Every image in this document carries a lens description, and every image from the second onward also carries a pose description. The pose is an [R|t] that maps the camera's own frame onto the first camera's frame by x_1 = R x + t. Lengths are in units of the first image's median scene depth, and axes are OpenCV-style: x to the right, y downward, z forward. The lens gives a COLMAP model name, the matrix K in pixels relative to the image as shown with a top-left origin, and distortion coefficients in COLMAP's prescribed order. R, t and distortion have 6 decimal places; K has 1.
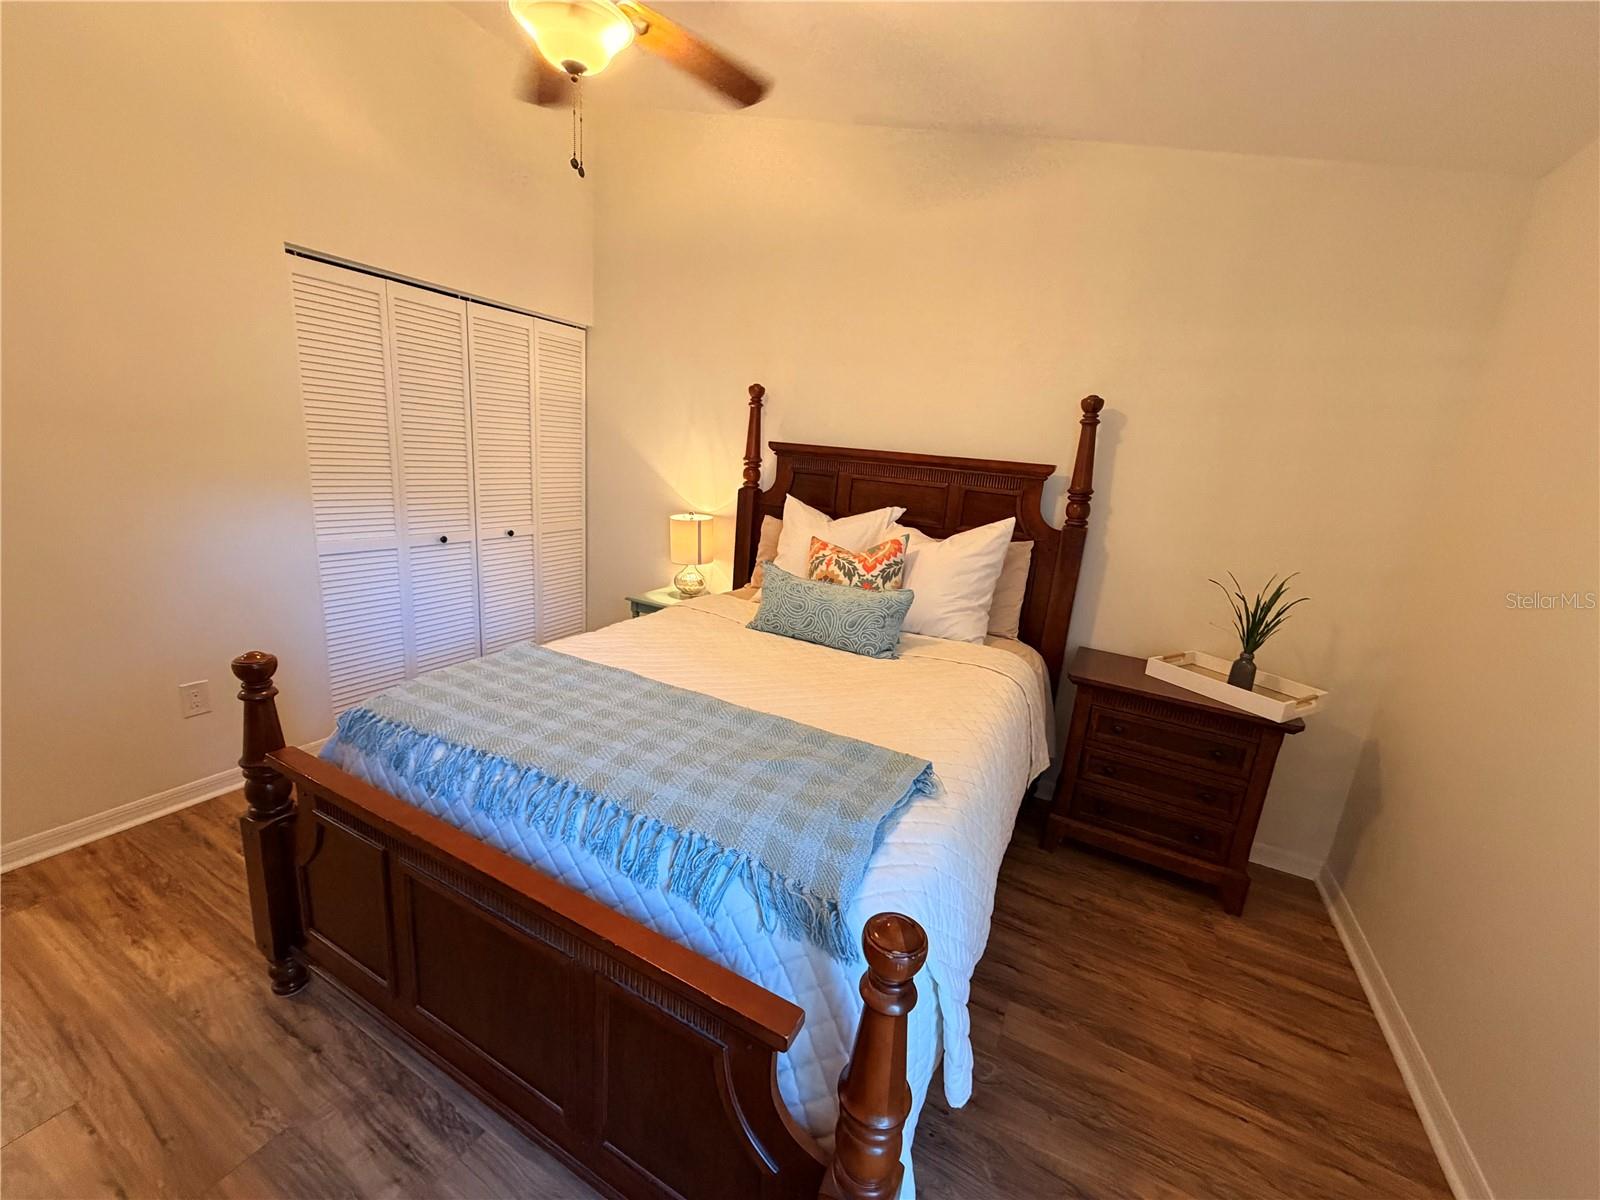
lens RADIAL K [[637.8, 0, 796.5], [0, 637.8, 599.3], [0, 0, 1]] dist [0.000000, 0.000120]
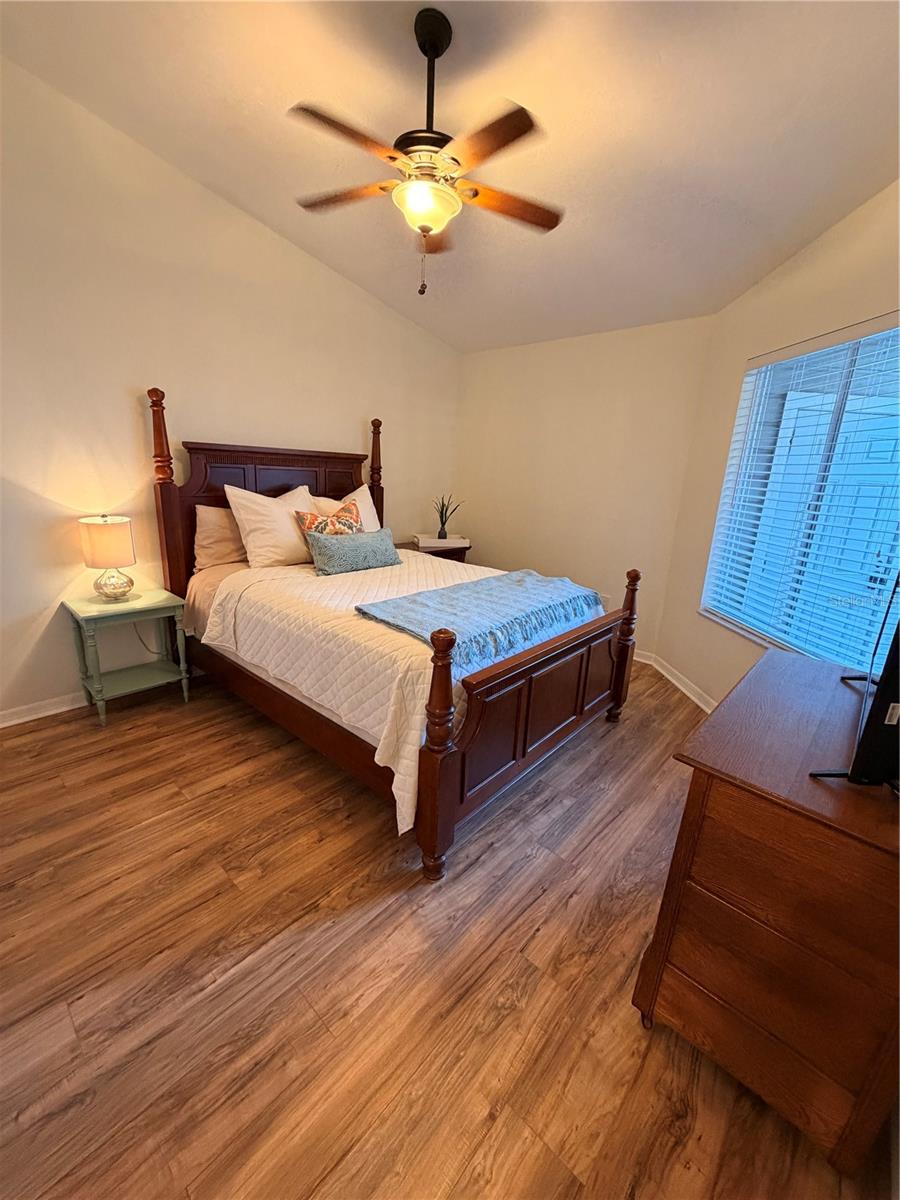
lens RADIAL K [[465.4, 0, 442.7], [0, 465.4, 595.9], [0, 0, 1]] dist [-0.022015, 0.000108]
pose [[0.258743, -0.322854, 0.910394, -1.006353], [0.193355, 0.940725, 0.278656, -0.160217], [-0.946396, 0.103929, 0.305832, 0.410421]]
